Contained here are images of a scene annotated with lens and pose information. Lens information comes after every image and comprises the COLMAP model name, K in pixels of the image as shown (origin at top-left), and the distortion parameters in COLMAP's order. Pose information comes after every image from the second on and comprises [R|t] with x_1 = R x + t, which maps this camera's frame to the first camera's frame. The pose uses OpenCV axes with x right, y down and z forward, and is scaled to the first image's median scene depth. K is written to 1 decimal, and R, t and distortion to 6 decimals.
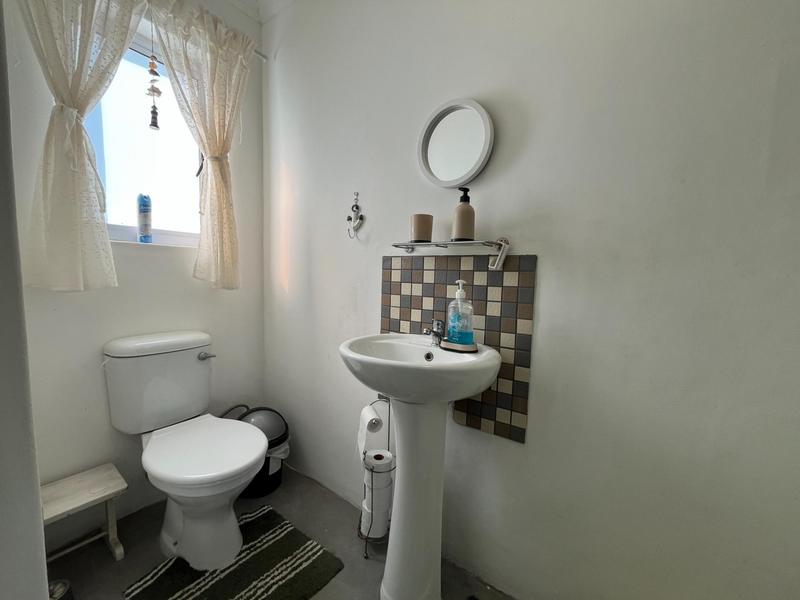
lens RADIAL K [[324.0, 0, 400.0], [0, 324.0, 300.0], [0, 0, 1]] dist [-0.002139, -0.000114]
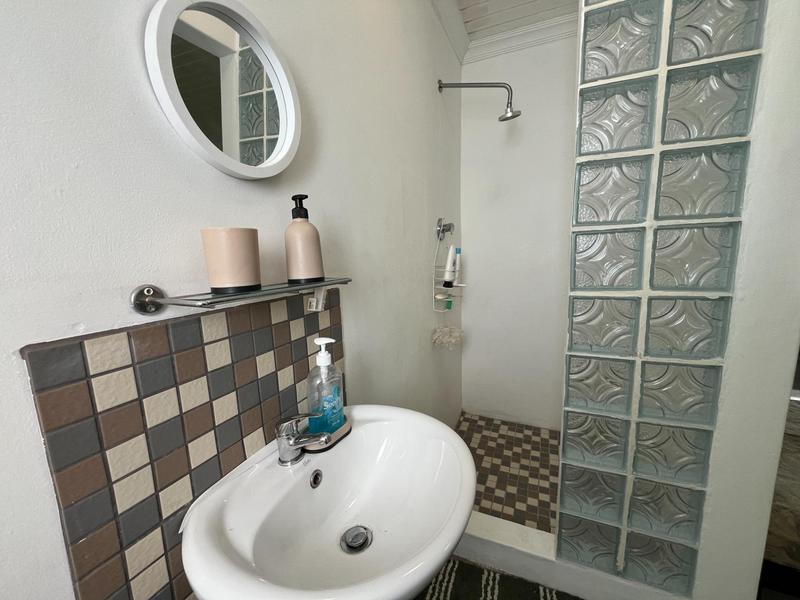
lens RADIAL K [[324.0, 0, 400.0], [0, 324.0, 300.0], [0, 0, 1]] dist [-0.002139, -0.000114]
pose [[-0.182242, -0.166019, 0.969136, -0.397410], [0.109907, 0.976026, 0.187867, -0.206357], [-0.977092, 0.140753, -0.159626, 0.793695]]
